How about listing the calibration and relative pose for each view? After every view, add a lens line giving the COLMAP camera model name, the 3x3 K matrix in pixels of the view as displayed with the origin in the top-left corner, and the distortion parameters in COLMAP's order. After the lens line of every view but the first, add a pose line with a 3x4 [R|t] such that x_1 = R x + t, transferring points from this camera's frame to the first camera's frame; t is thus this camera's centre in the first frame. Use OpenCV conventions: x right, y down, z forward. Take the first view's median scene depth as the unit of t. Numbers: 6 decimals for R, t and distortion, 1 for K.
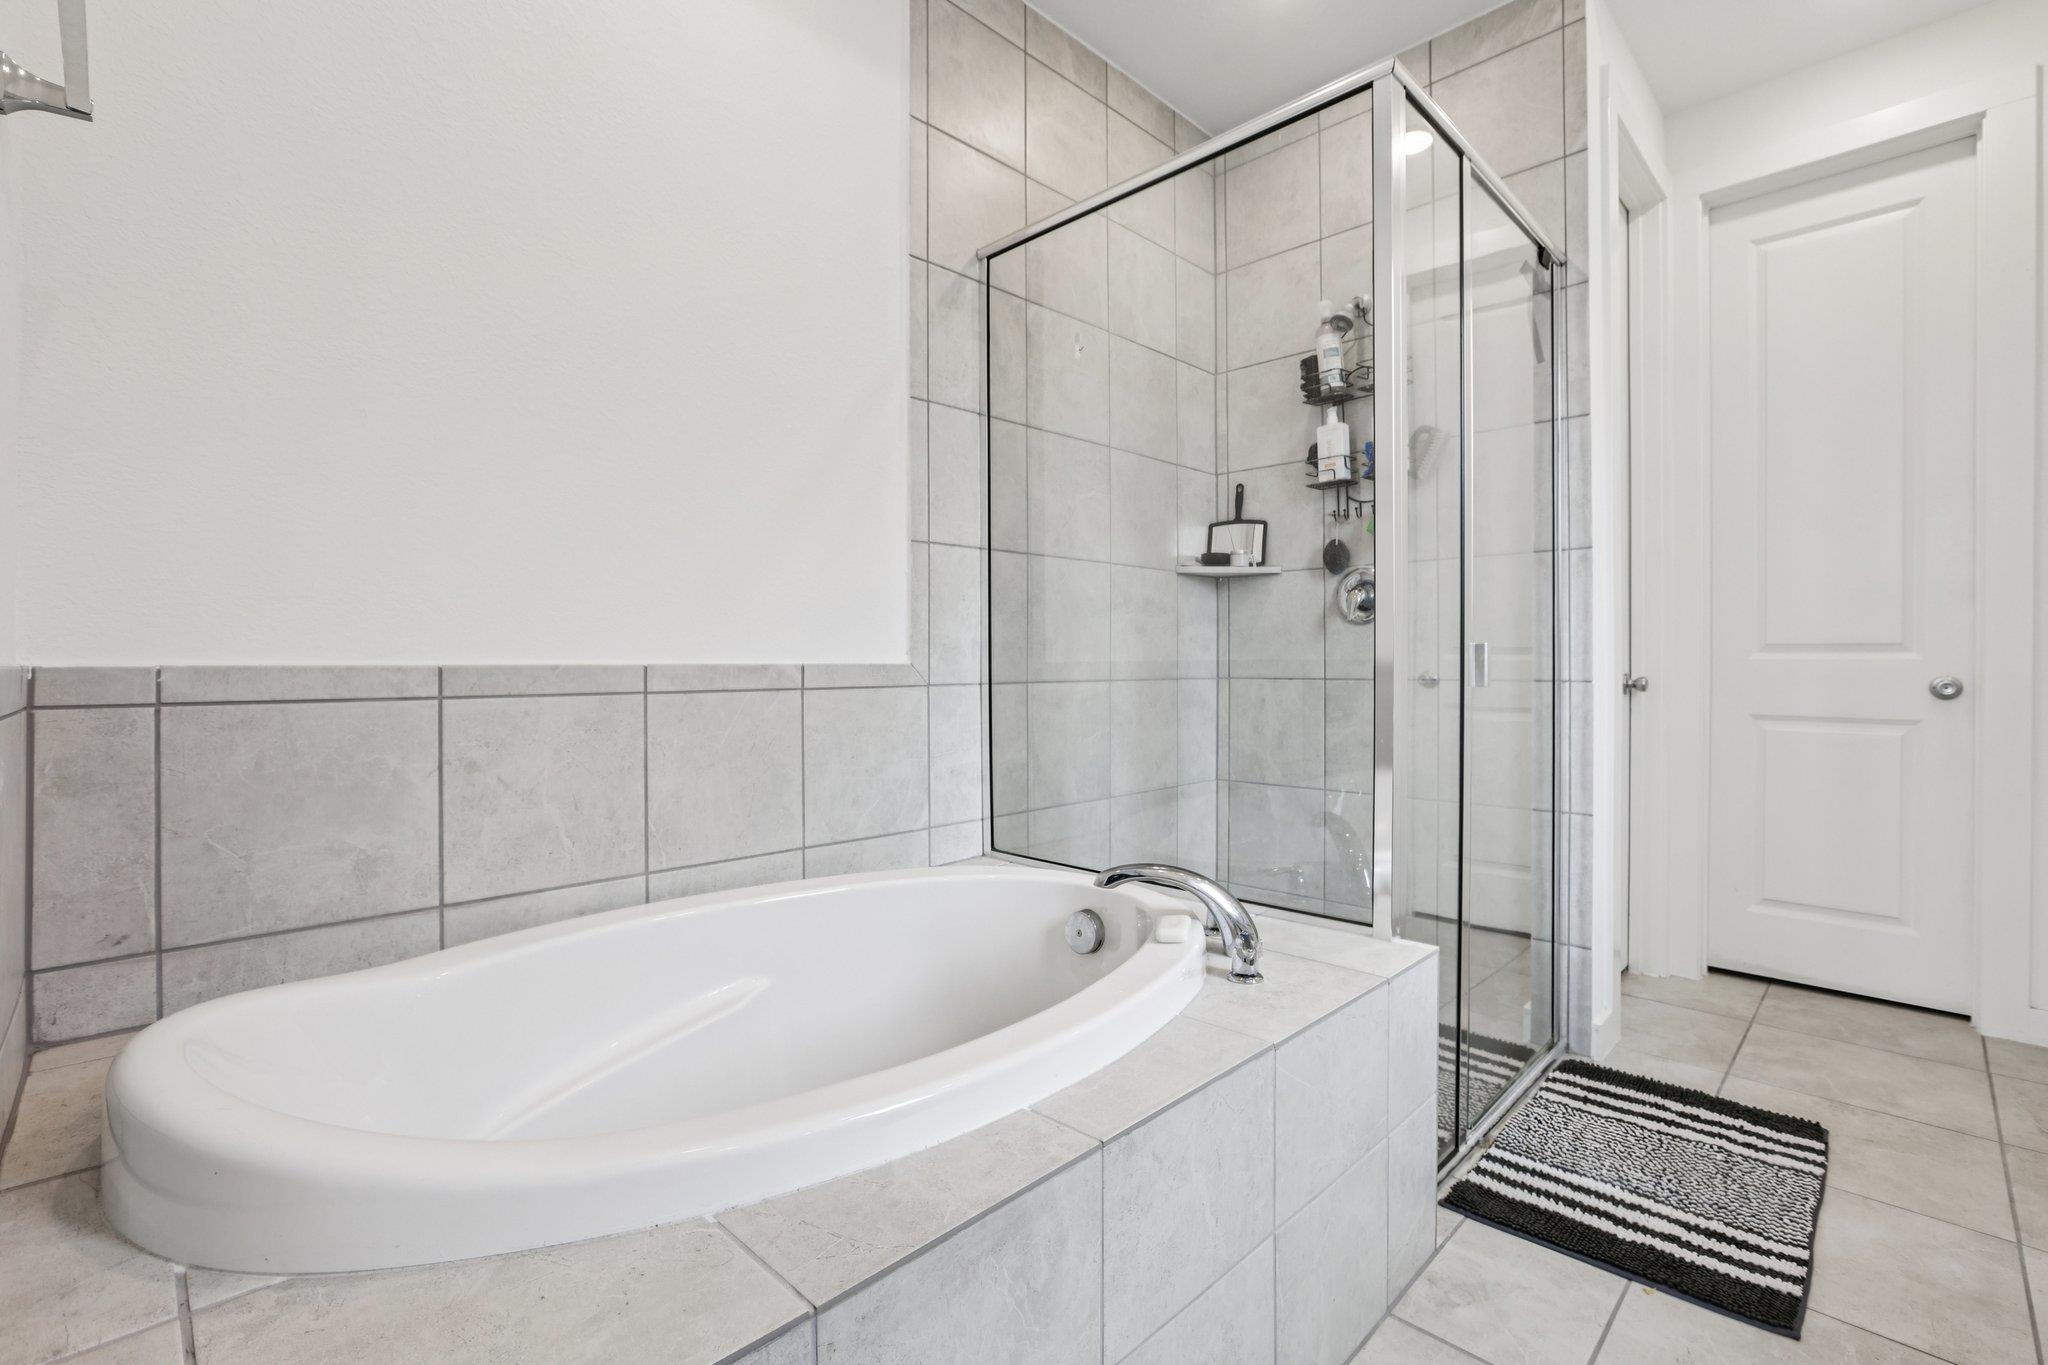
lens RADIAL K [[916.6, 0, 1028.2], [0, 916.6, 671.7], [0, 0, 1]] dist [-0.023481, 0.006311]
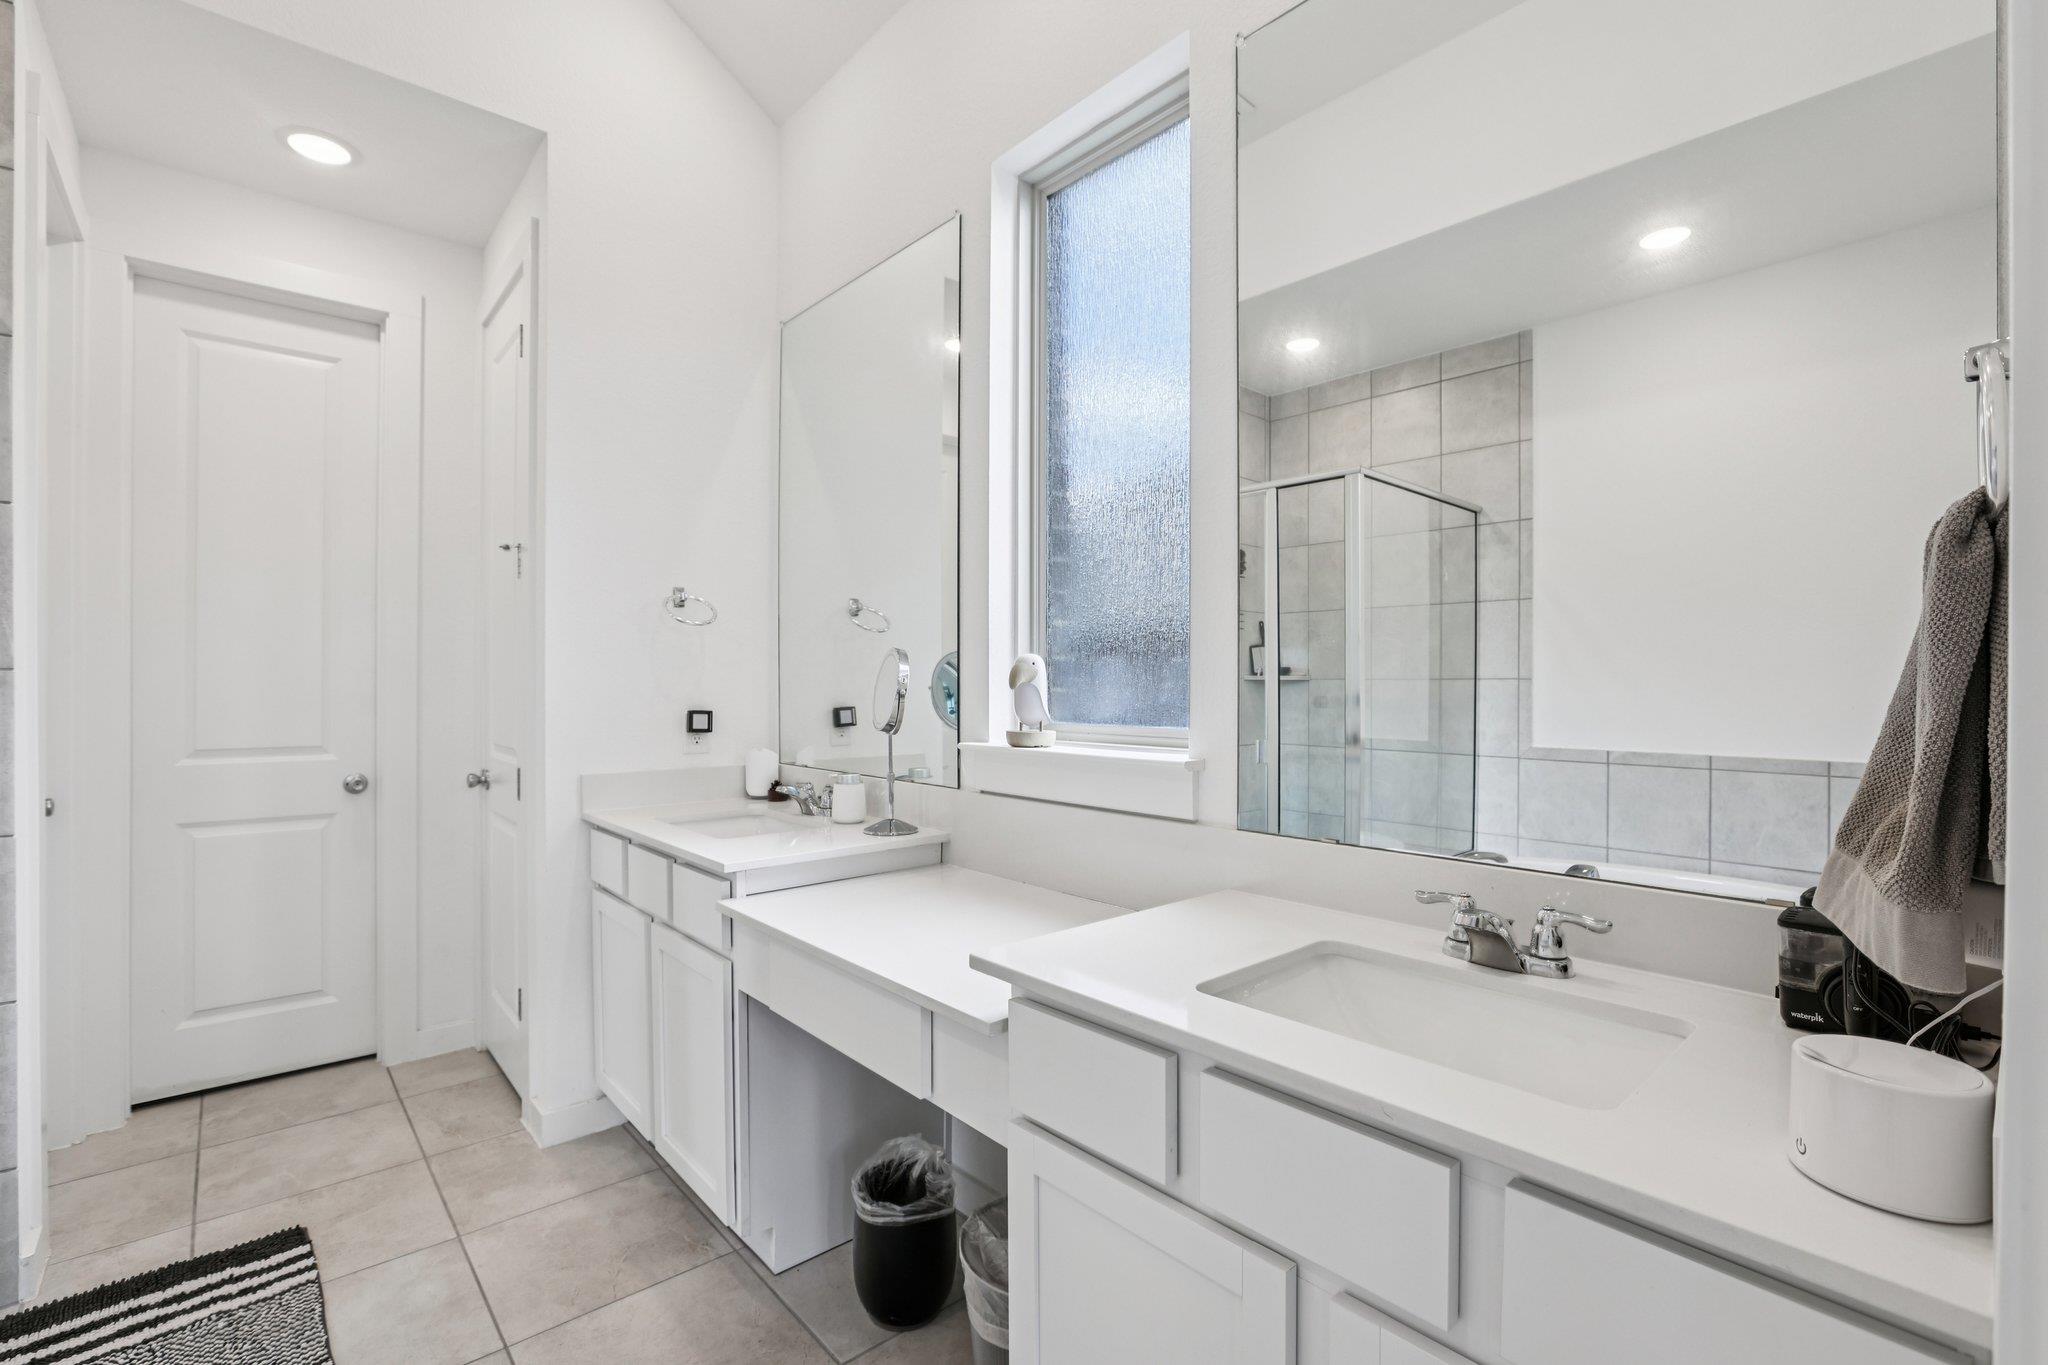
lens RADIAL K [[916.6, 0, 1028.2], [0, 916.6, 671.7], [0, 0, 1]] dist [-0.023481, 0.006311]
pose [[0.053113, 0.002358, 0.998586, -0.144488], [-0.001637, 0.999996, -0.002274, -0.150893], [-0.998587, -0.001514, 0.053117, 0.066034]]
